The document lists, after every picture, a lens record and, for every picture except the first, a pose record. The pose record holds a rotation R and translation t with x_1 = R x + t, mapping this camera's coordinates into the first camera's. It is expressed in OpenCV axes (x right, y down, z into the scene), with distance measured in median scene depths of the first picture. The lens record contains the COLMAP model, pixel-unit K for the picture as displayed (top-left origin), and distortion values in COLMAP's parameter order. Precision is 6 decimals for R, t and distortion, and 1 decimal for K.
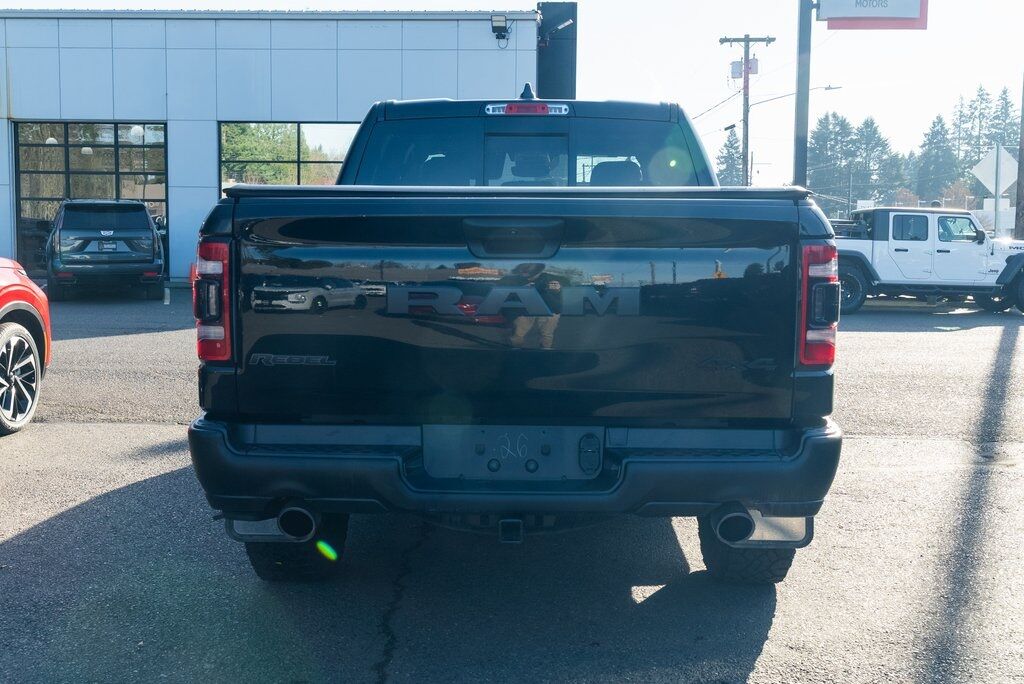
lens RADIAL K [[1137.5, 0, 512.7], [0, 1137.5, 347.6], [0, 0, 1]] dist [0.015446, 0.000000]
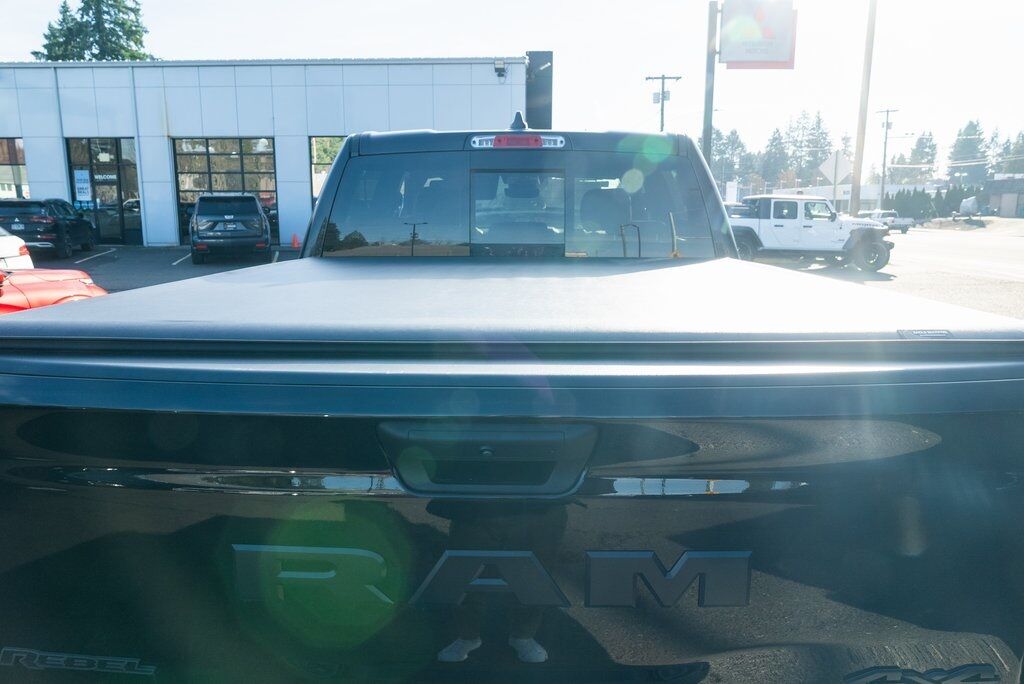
lens RADIAL K [[693.5, 0, 512.6], [0, 693.5, 343.2], [0, 0, 1]] dist [-0.029548, 0.013168]
pose [[0.999977, -0.006683, 0.001295, 0.001445], [0.006519, 0.994900, 0.100651, -0.023286], [-0.001961, -0.100640, 0.994921, 0.096930]]
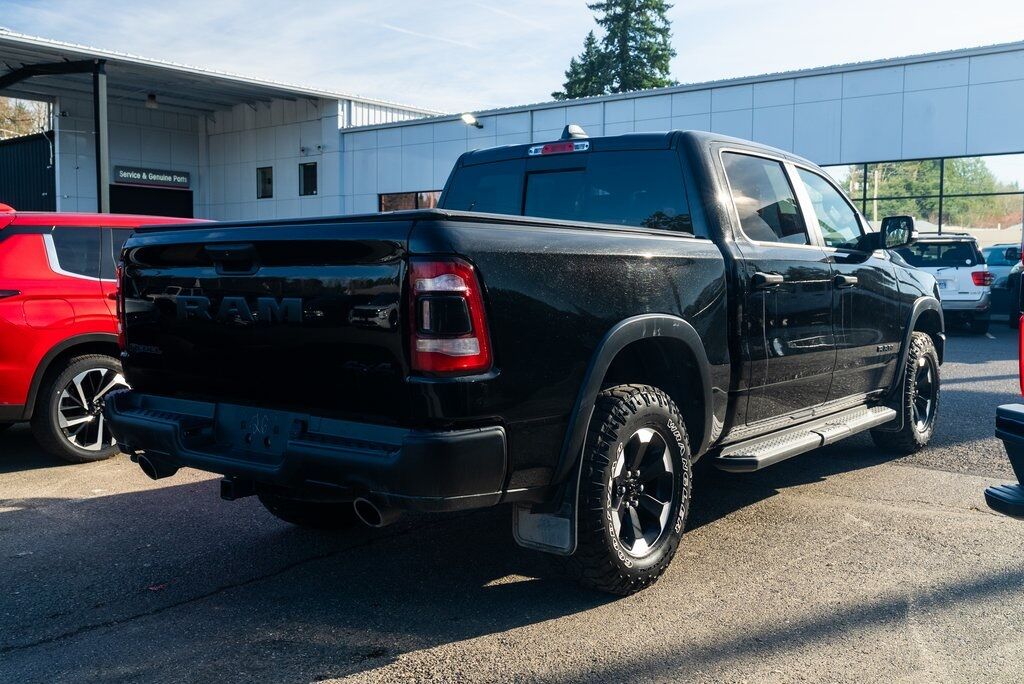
lens RADIAL K [[1006.1, 0, 511.2], [0, 1006.1, 335.9], [0, 0, 1]] dist [0.006722, 0.000000]
pose [[0.804597, 0.030091, -0.593058, 0.124876], [-0.049309, 0.998652, -0.016227, -0.000938], [0.591770, 0.042299, 0.804996, 0.037676]]
